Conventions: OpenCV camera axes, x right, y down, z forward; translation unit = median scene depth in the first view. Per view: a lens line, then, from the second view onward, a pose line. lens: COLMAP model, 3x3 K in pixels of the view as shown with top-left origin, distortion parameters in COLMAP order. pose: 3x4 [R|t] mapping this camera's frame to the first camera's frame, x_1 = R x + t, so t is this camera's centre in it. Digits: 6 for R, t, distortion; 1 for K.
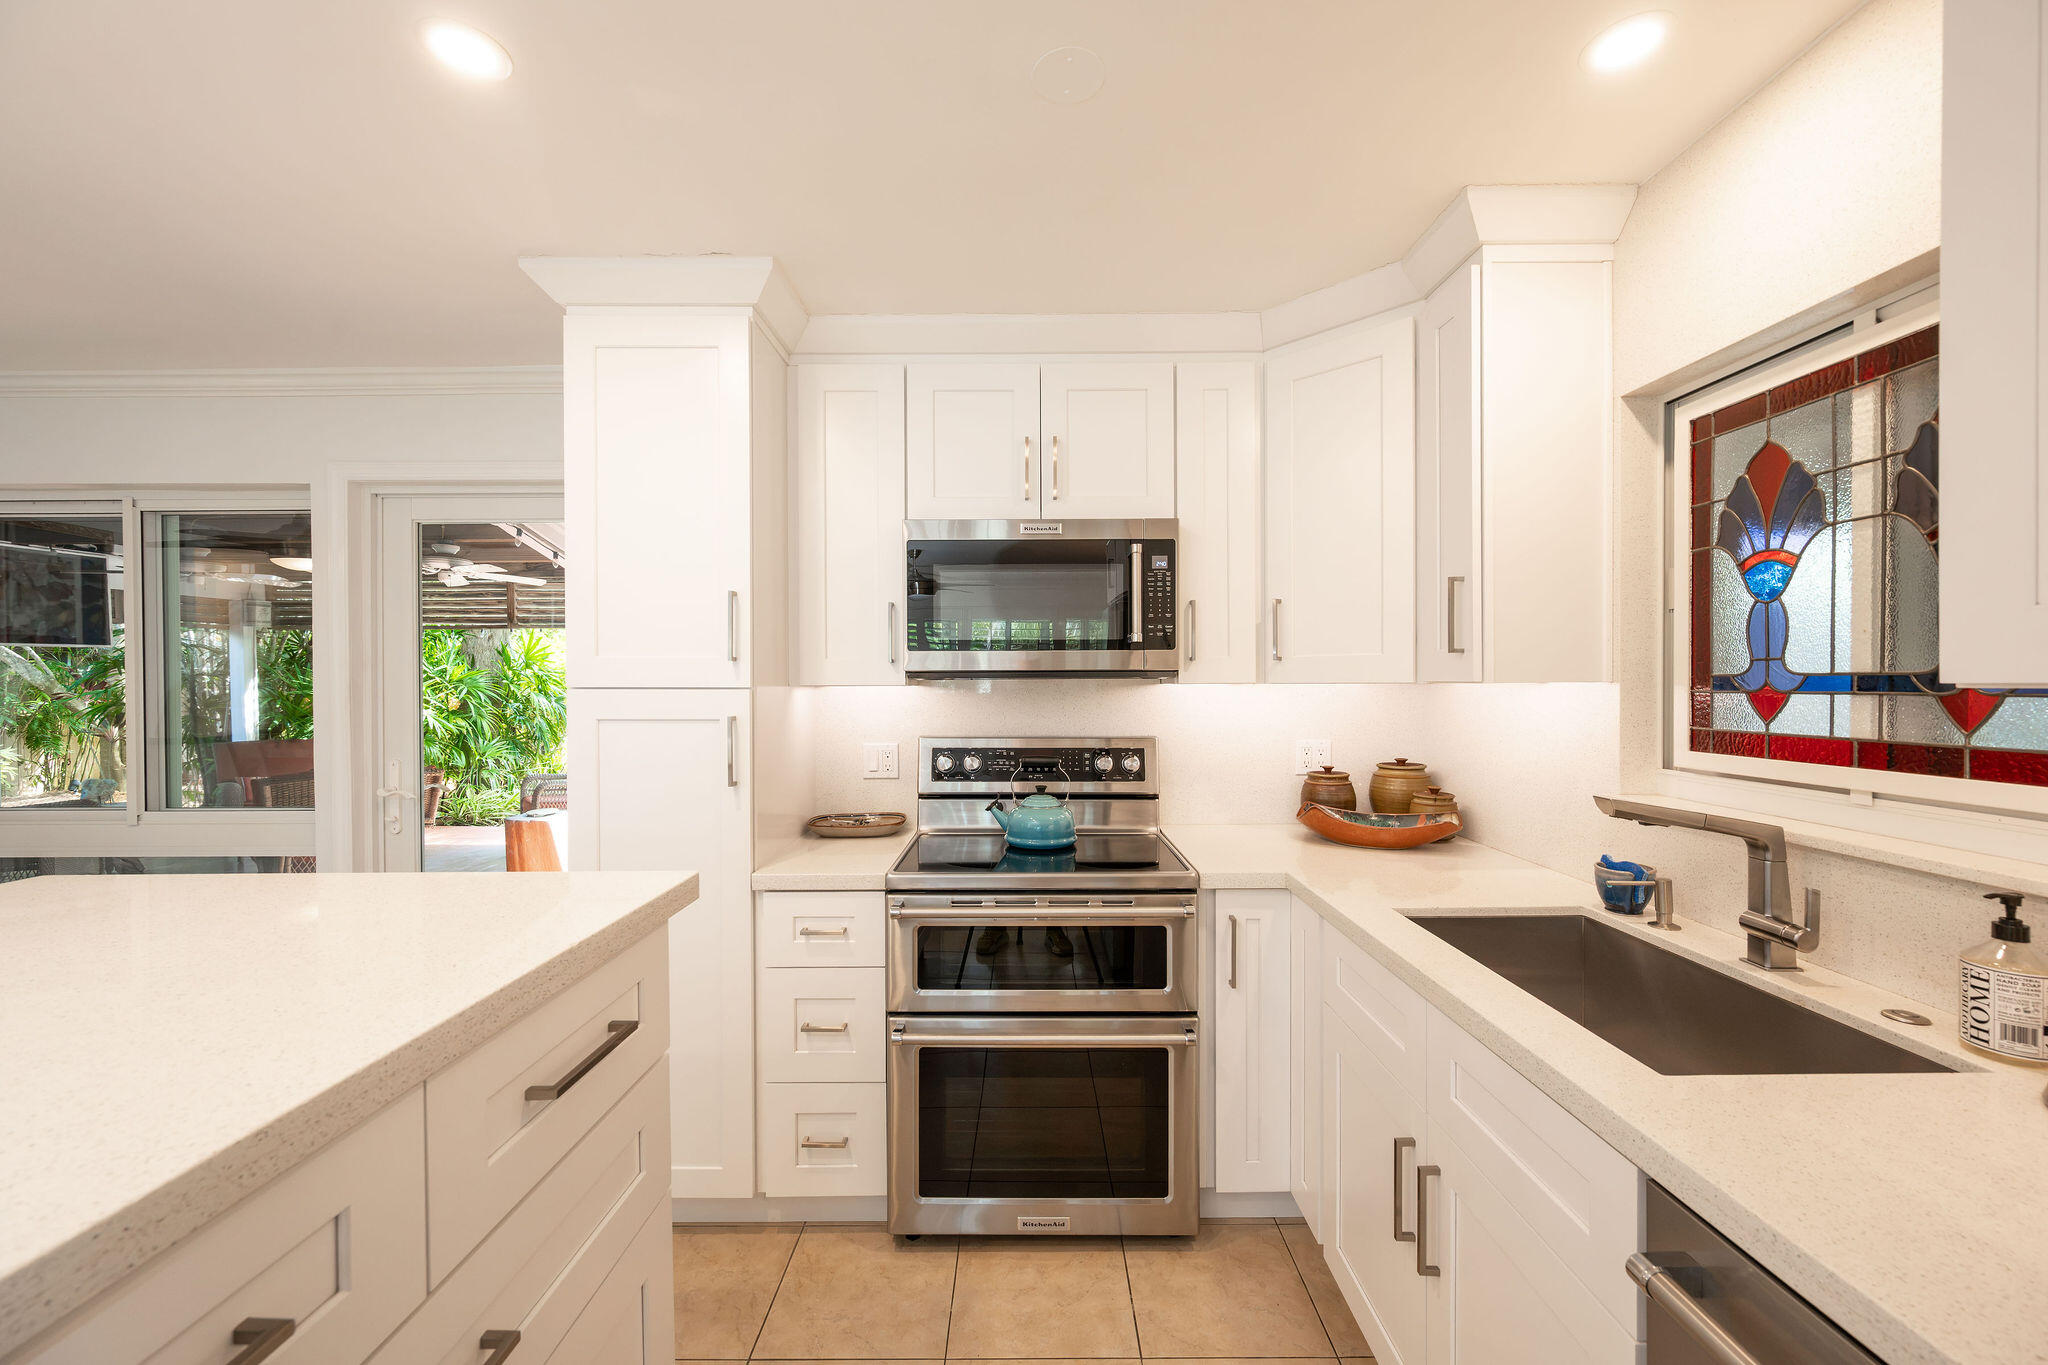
lens RADIAL K [[803.1, 0, 1027.1], [0, 803.1, 685.9], [0, 0, 1]] dist [-0.001063, -0.000458]
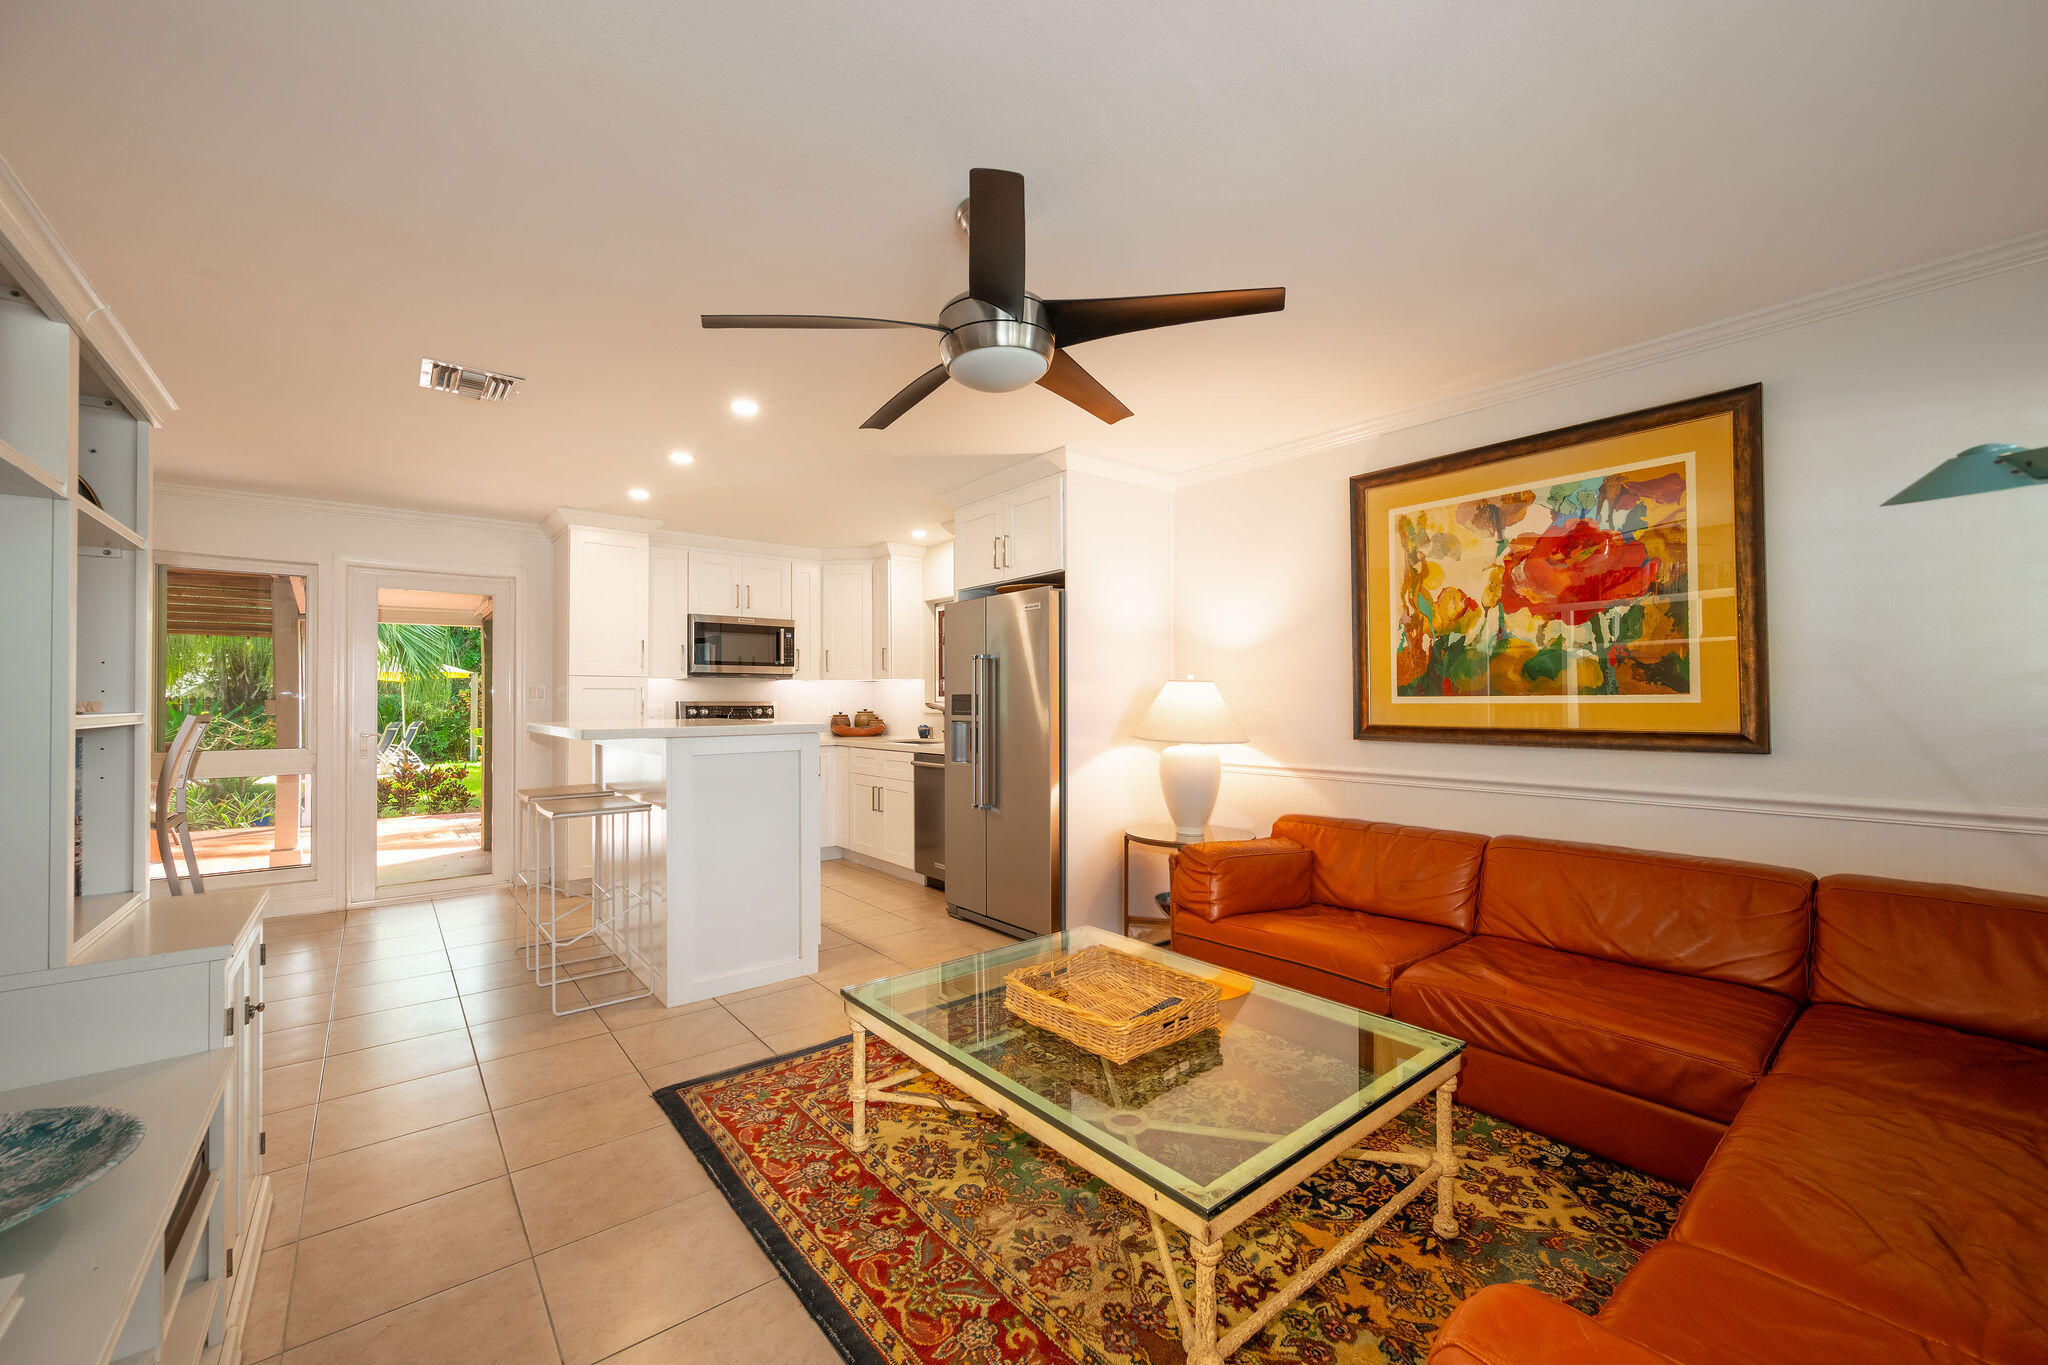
lens RADIAL K [[798.7, 0, 1033.2], [0, 798.7, 689.3], [0, 0, 1]] dist [0.000124, -0.000044]
pose [[0.769461, 0.010871, 0.638602, -0.953109], [0.005968, 0.999689, -0.024209, 0.105761], [-0.638666, 0.022439, 0.769157, -1.675692]]
